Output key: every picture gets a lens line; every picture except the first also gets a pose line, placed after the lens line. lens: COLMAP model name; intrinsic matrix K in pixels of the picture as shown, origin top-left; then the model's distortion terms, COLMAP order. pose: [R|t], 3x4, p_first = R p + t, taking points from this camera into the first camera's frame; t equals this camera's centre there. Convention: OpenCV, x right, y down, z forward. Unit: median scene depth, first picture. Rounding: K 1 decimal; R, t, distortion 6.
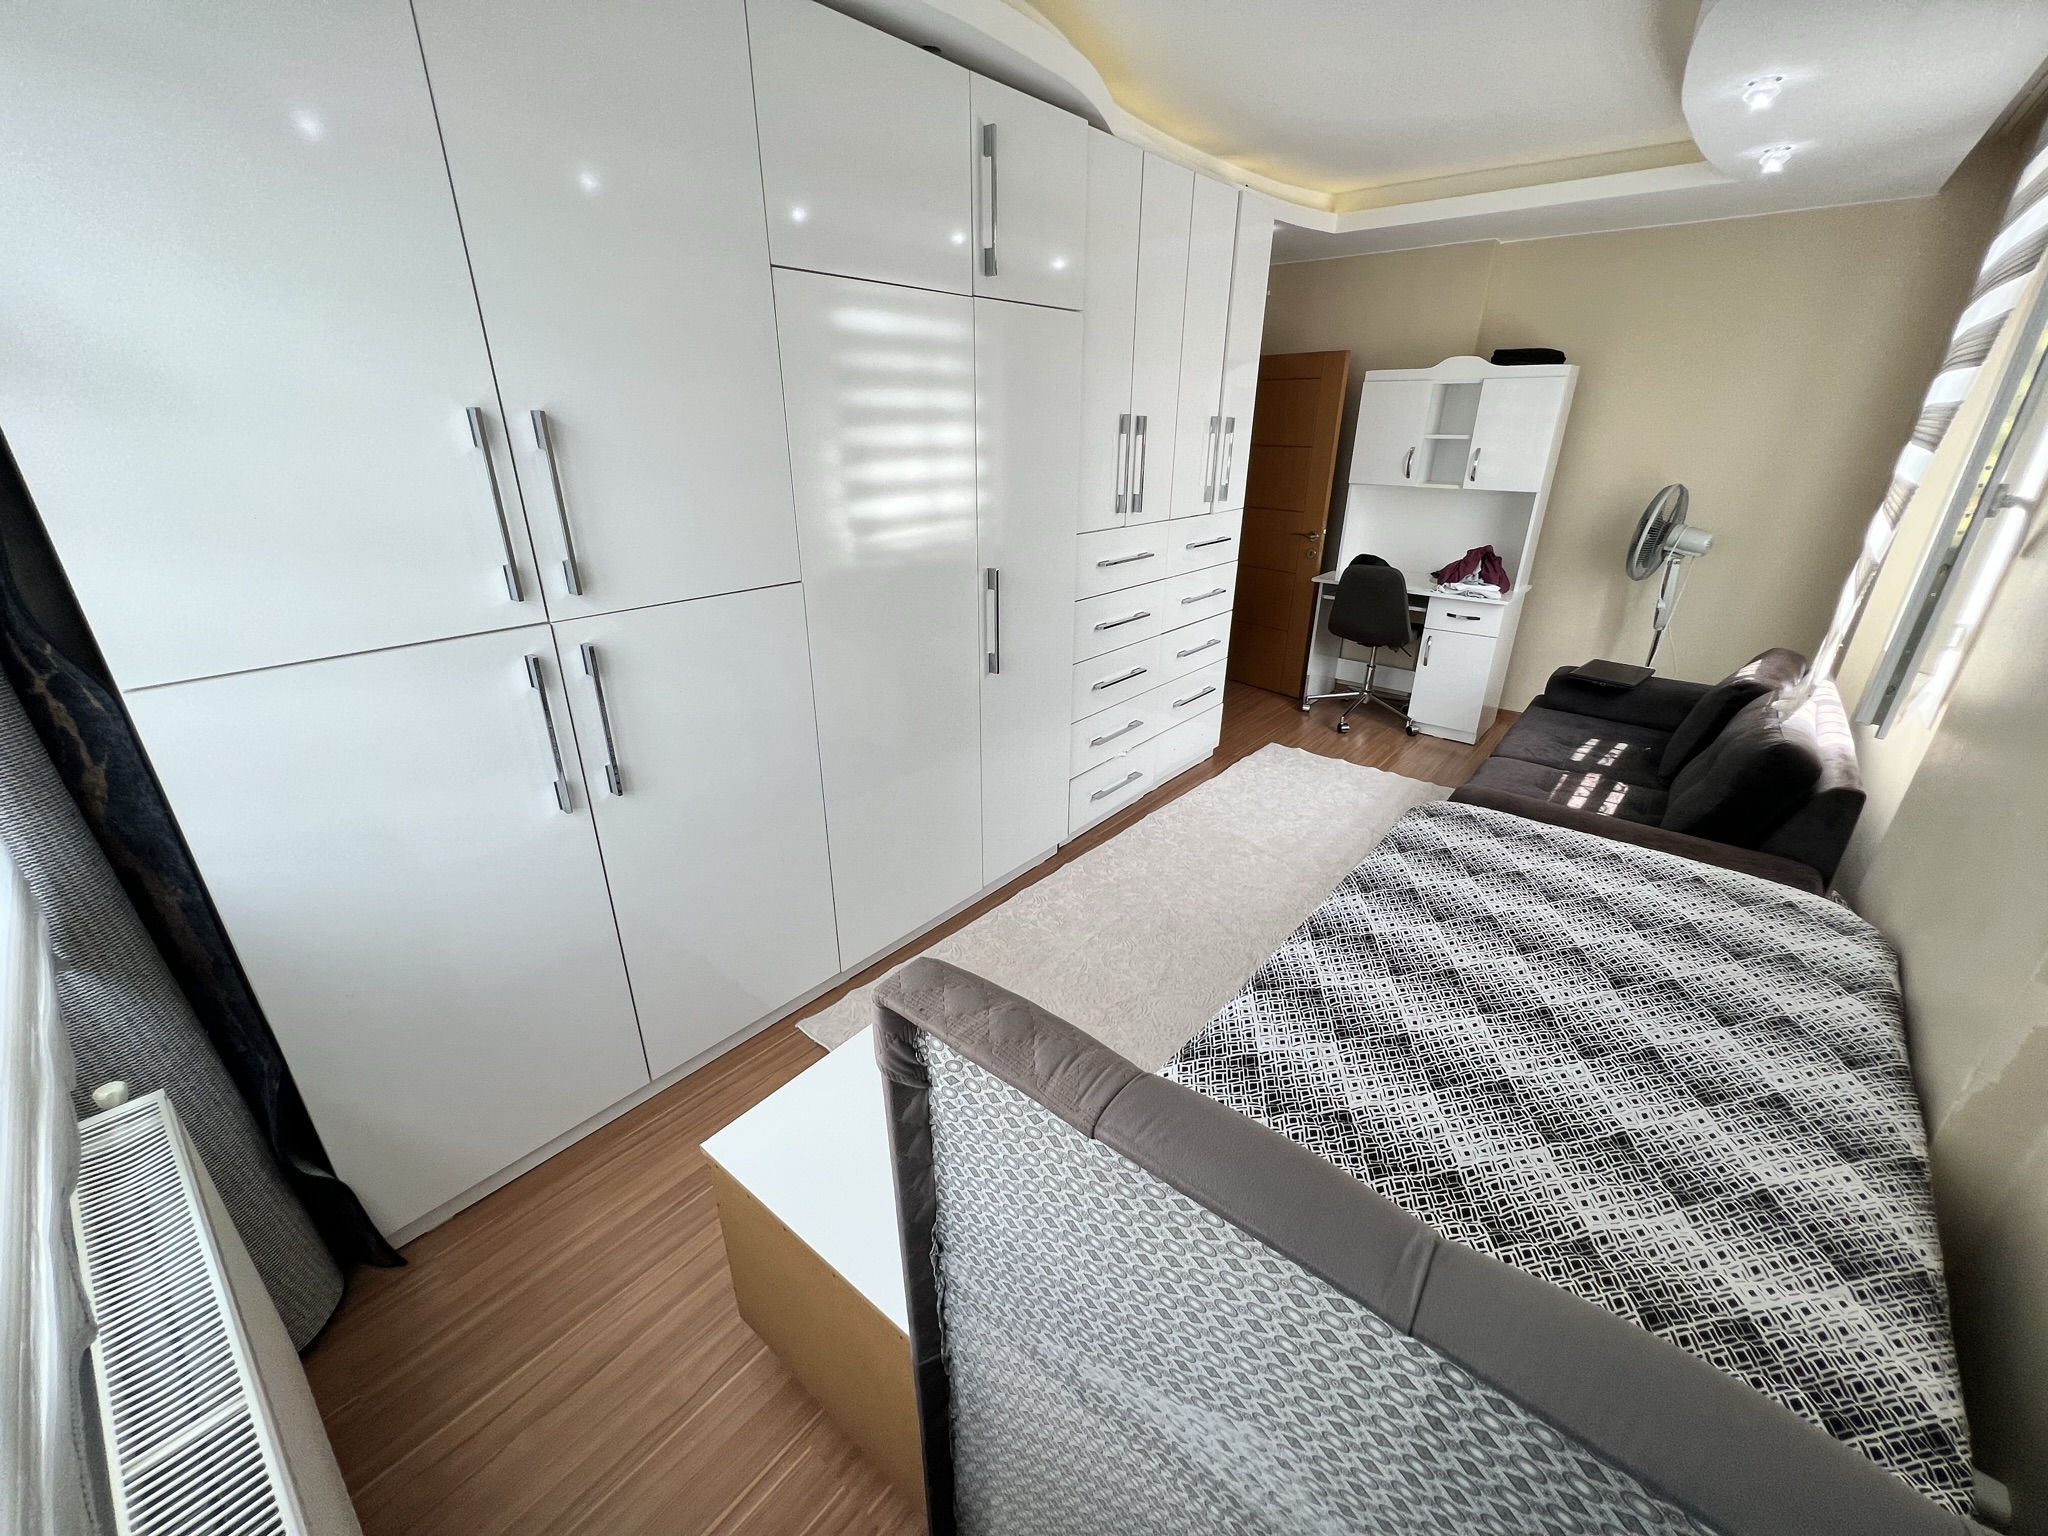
lens RADIAL K [[817.8, 0, 1022.8], [0, 817.8, 763.6], [0, 0, 1]] dist [-0.000464, 0.000750]
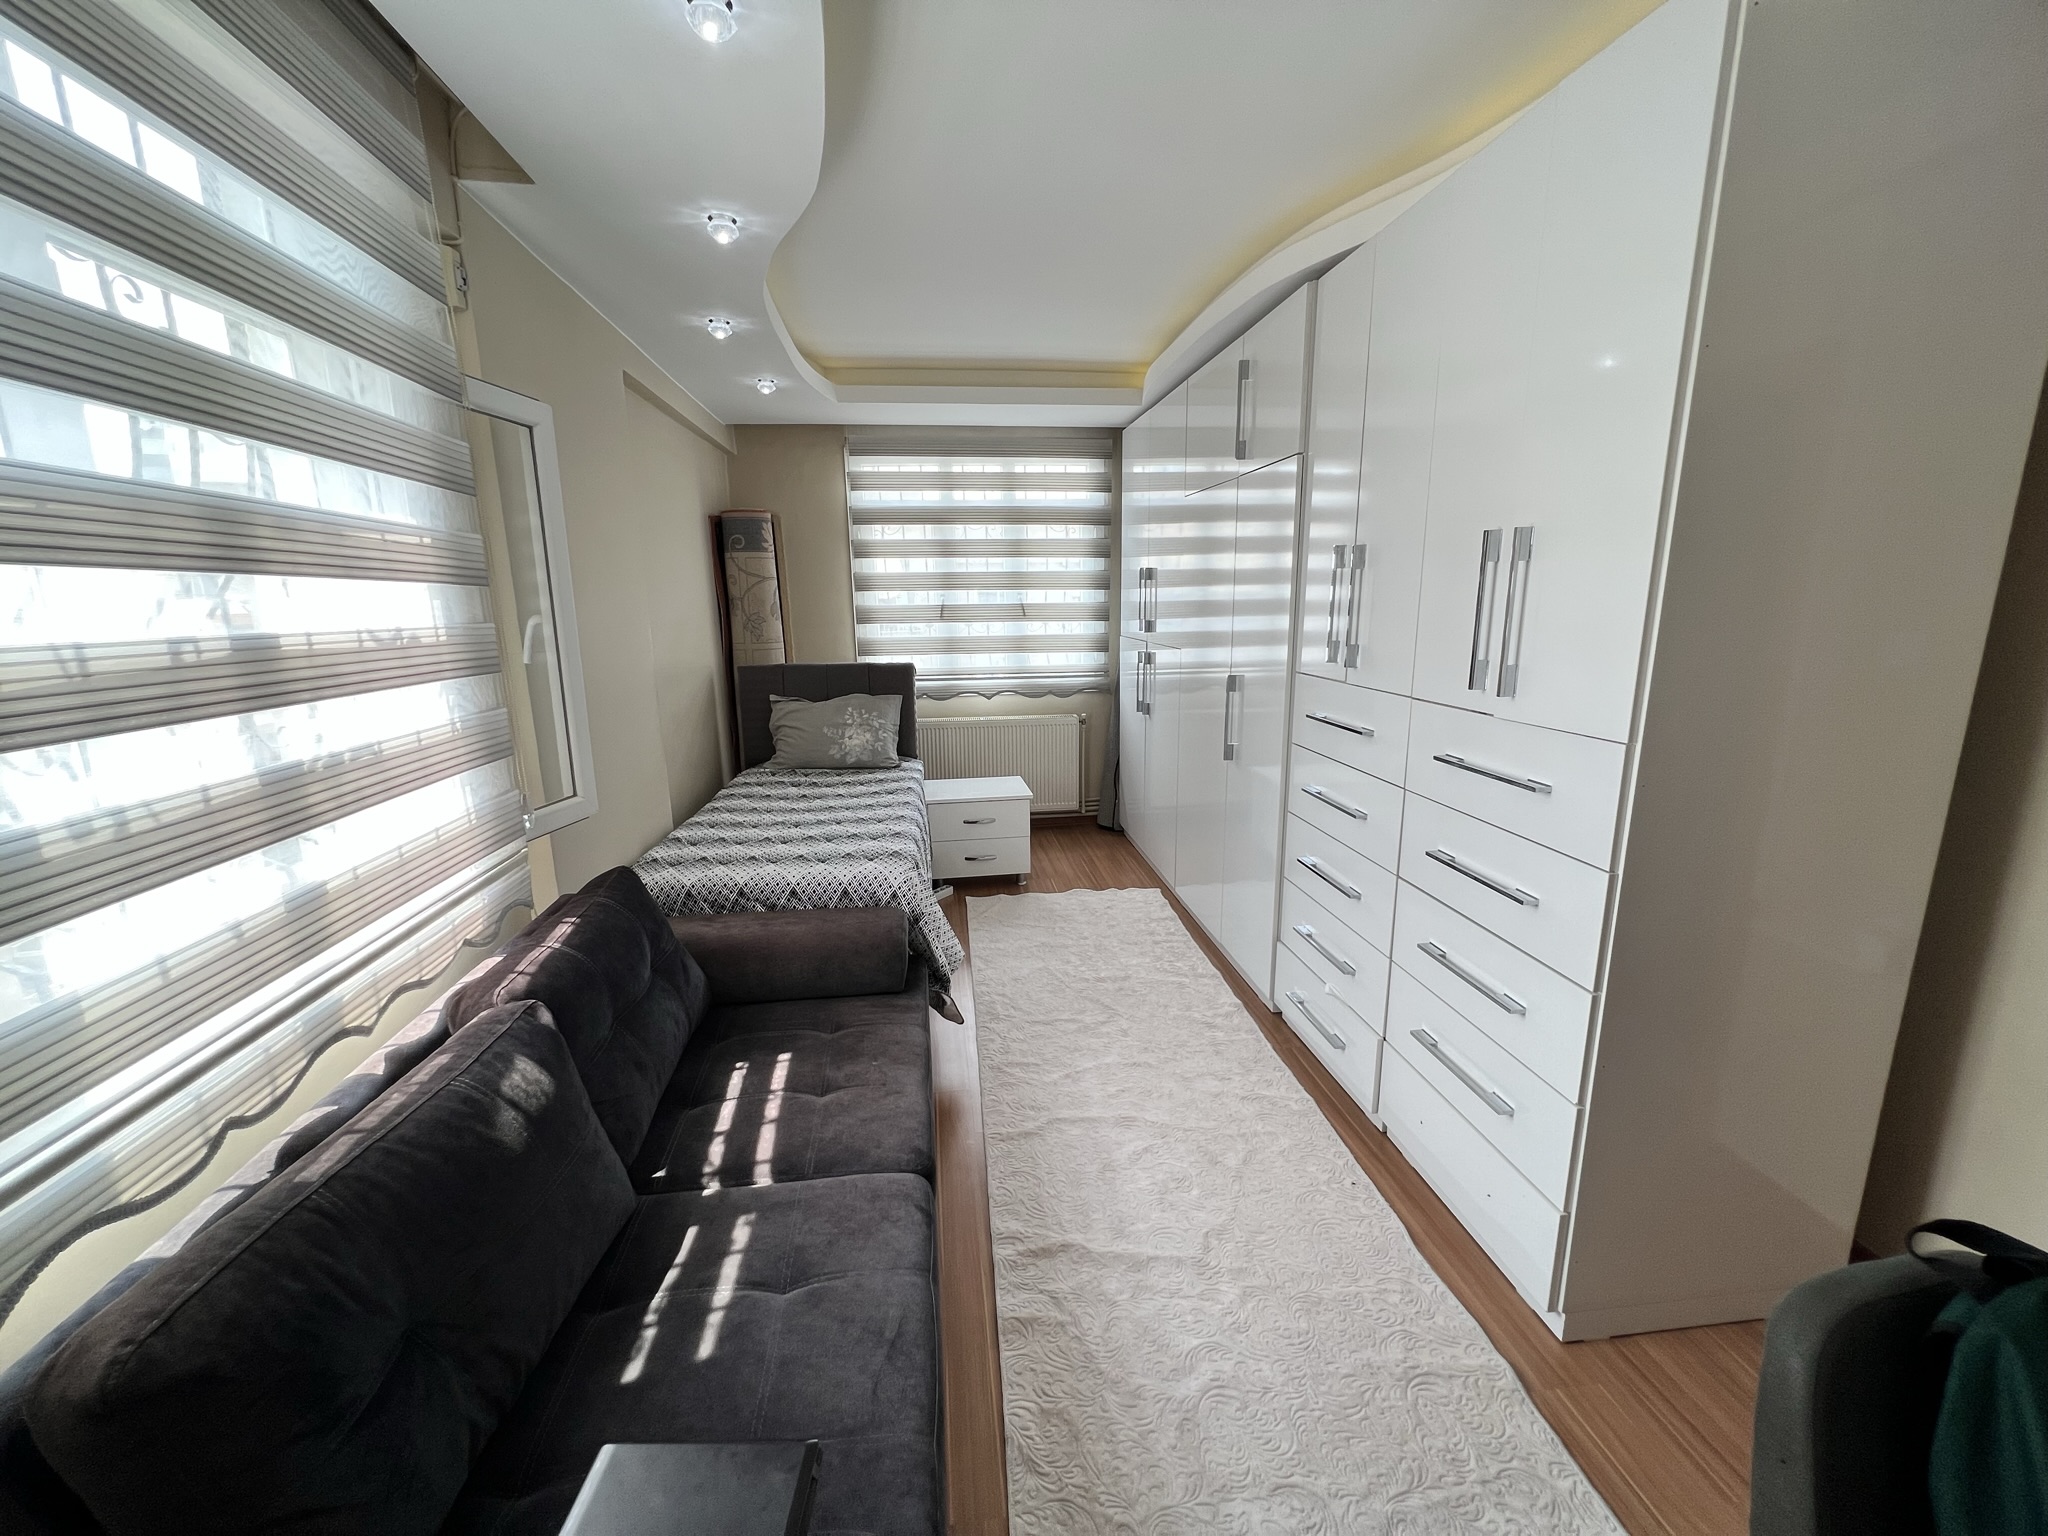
lens RADIAL K [[817.8, 0, 1022.8], [0, 817.8, 763.6], [0, 0, 1]] dist [-0.000464, 0.000750]
pose [[-0.706004, 0.151382, -0.691840, 0.799409], [-0.259166, 0.853902, 0.451315, -0.449361], [0.659084, 0.497931, -0.563625, 1.152314]]
